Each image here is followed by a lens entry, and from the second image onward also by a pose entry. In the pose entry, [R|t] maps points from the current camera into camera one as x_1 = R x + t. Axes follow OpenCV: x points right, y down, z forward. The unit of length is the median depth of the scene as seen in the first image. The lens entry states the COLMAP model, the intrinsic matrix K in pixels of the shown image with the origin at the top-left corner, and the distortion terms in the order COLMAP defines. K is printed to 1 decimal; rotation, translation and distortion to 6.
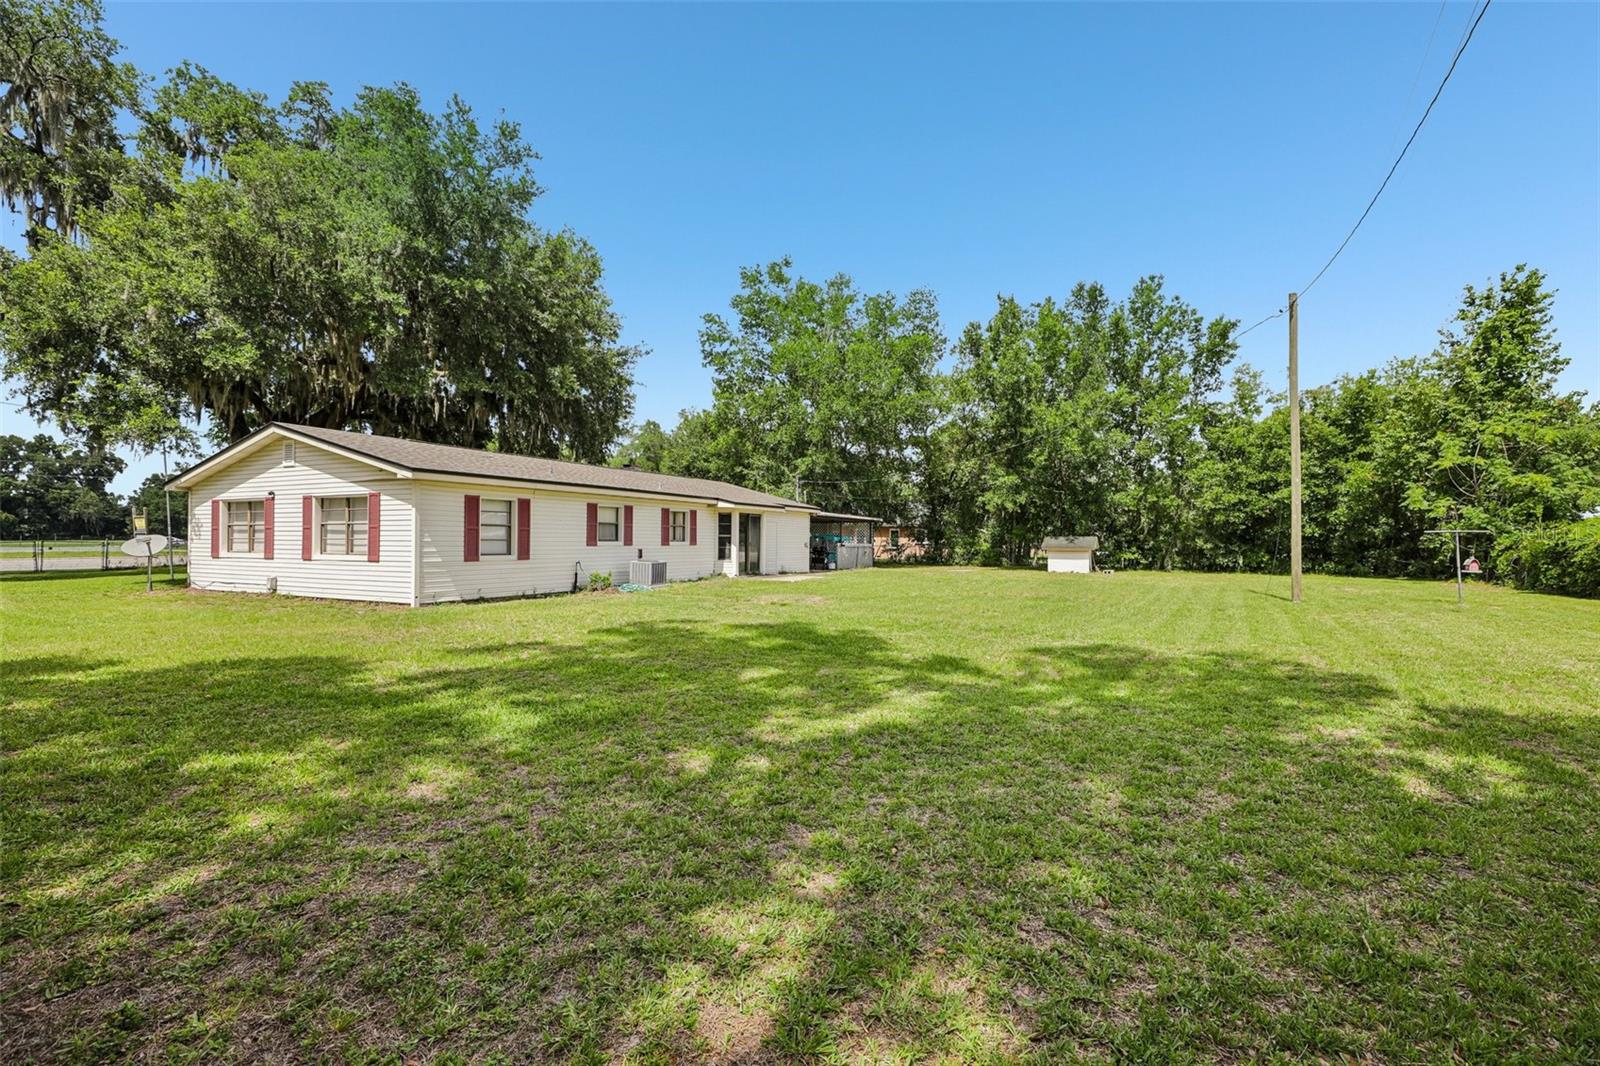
lens RADIAL K [[727.3, 0, 808.1], [0, 727.3, 534.1], [0, 0, 1]] dist [-0.000746, 0.001079]
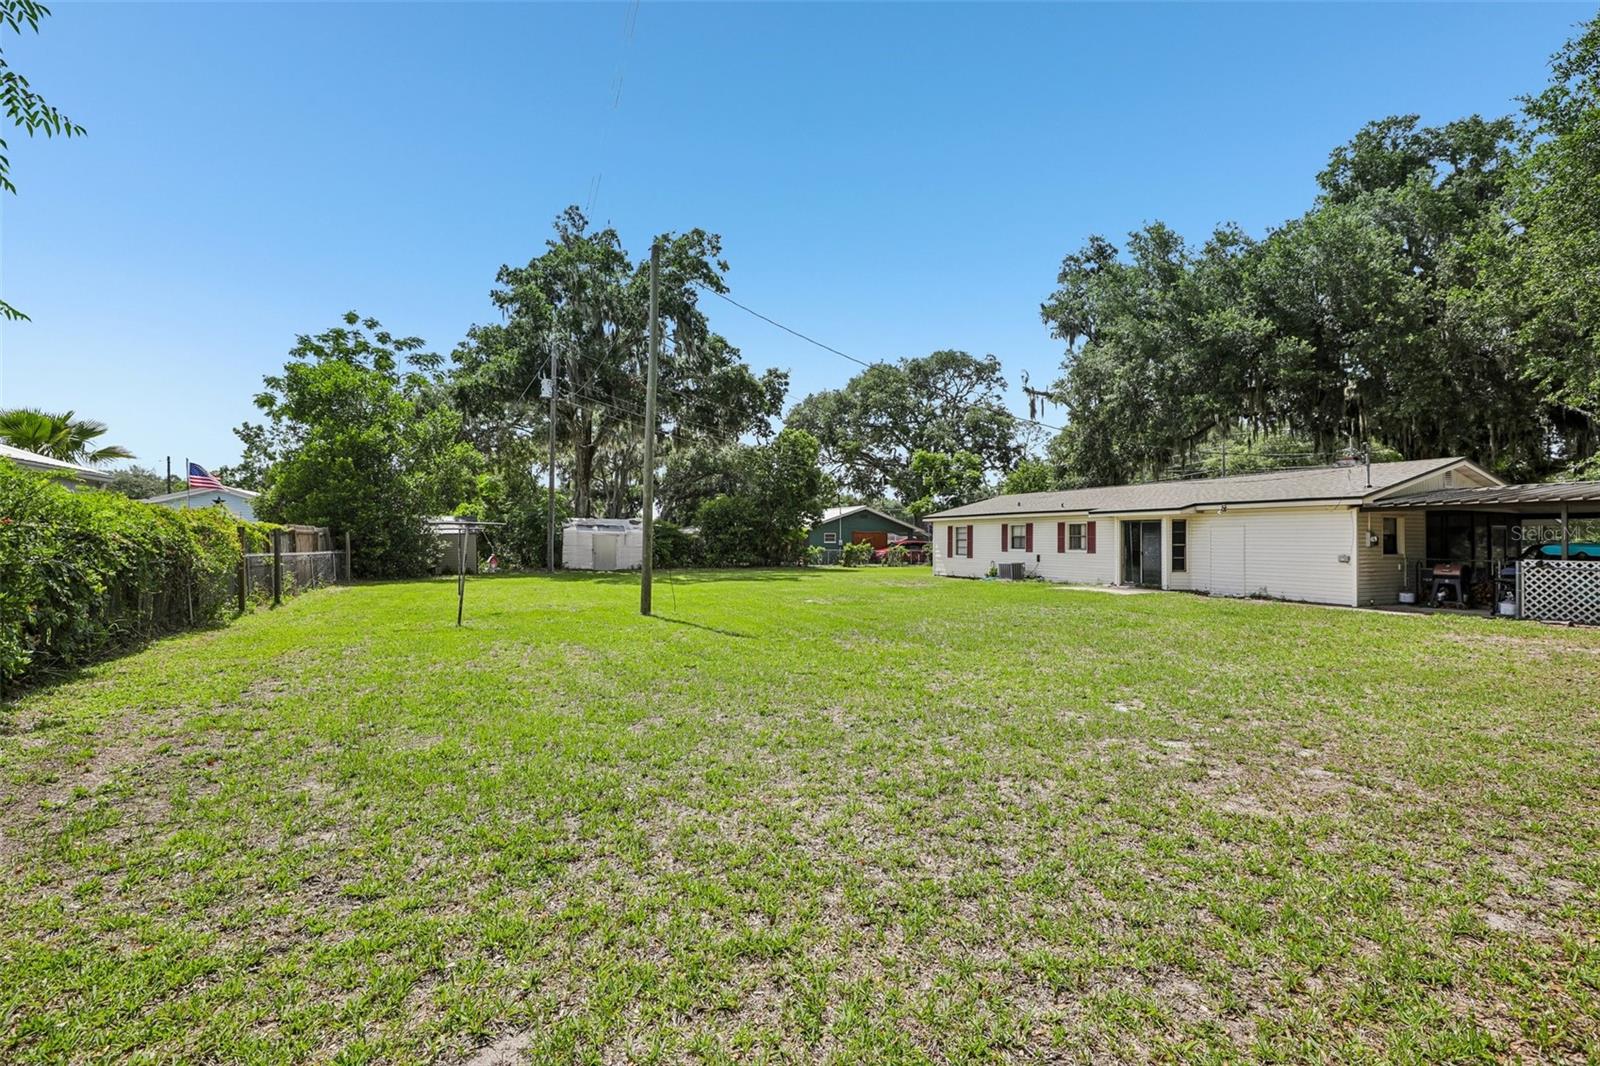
lens RADIAL K [[727.3, 0, 799.8], [0, 727.3, 539.2], [0, 0, 1]] dist [-0.000746, 0.001079]
pose [[-0.629999, -0.019084, -0.776361, 0.822782], [-0.008765, 0.999809, -0.017464, 0.014477], [0.776546, -0.004197, -0.630046, 1.135464]]
